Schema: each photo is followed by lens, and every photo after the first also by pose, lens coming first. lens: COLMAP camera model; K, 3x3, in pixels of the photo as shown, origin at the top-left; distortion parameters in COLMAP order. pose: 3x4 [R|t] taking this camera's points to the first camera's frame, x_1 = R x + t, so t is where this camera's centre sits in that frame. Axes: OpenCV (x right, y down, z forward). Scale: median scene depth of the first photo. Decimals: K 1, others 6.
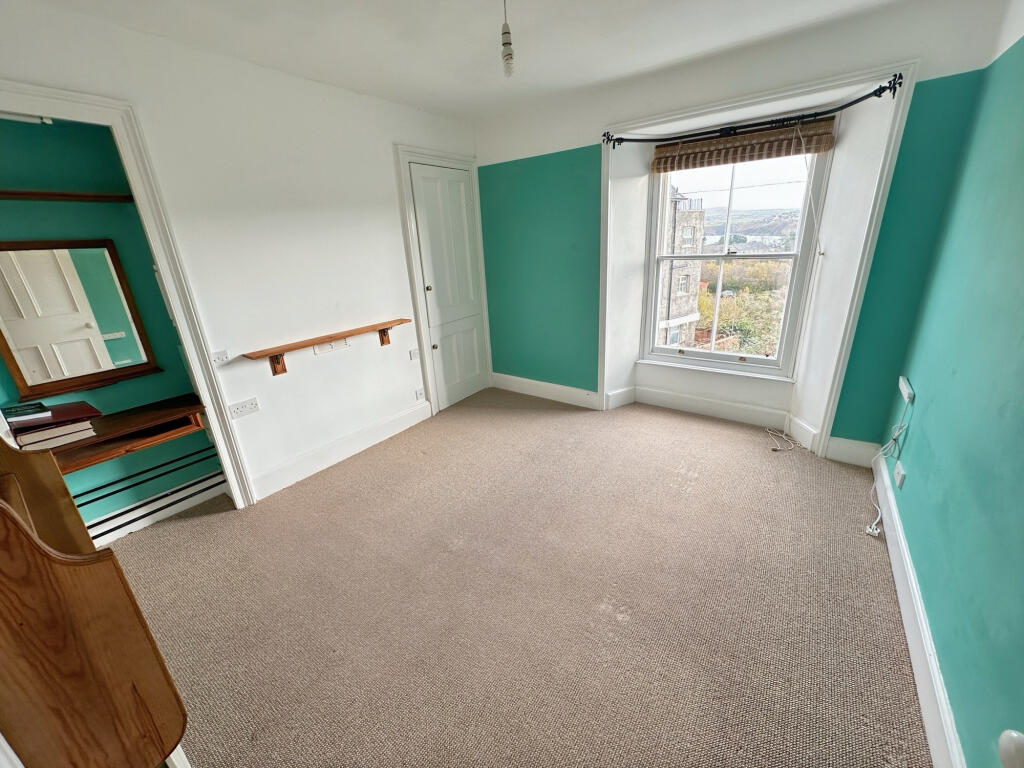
lens RADIAL K [[408.3, 0, 511.7], [0, 408.3, 382.1], [0, 0, 1]] dist [-0.002103, -0.000160]
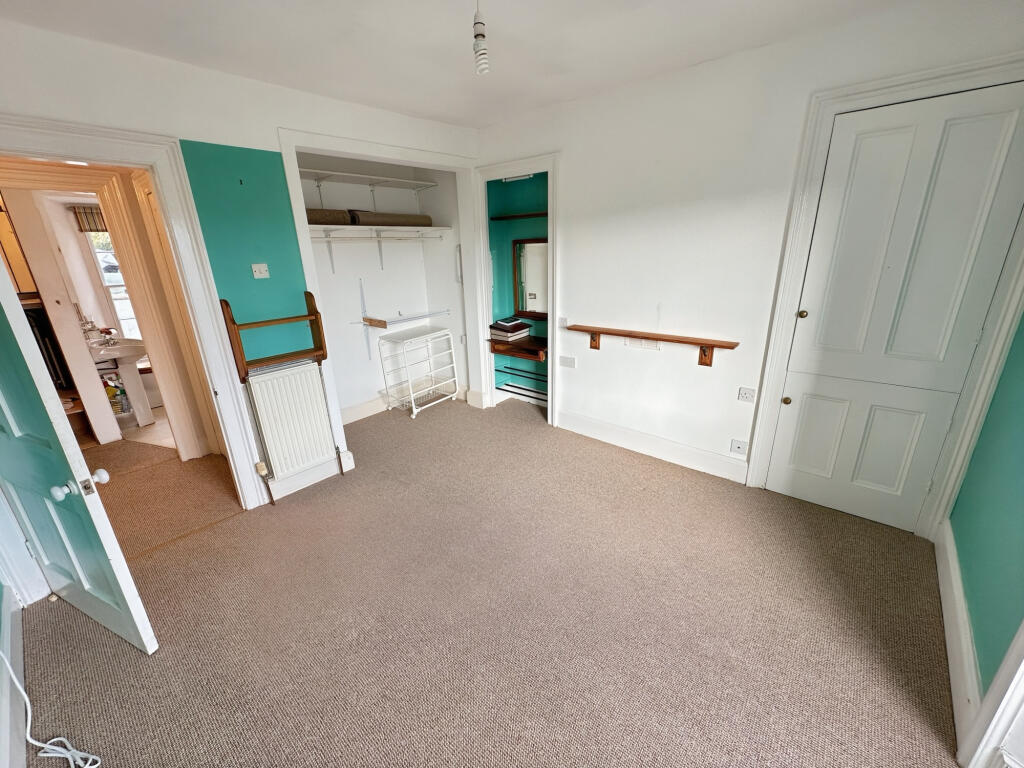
lens RADIAL K [[408.3, 0, 512.3], [0, 408.3, 385.6], [0, 0, 1]] dist [-0.002103, -0.000160]
pose [[-0.088513, 0.365831, -0.926463, 0.577625], [-0.296607, 0.878239, 0.375127, -0.283365], [0.950889, 0.307998, 0.030773, 0.694222]]
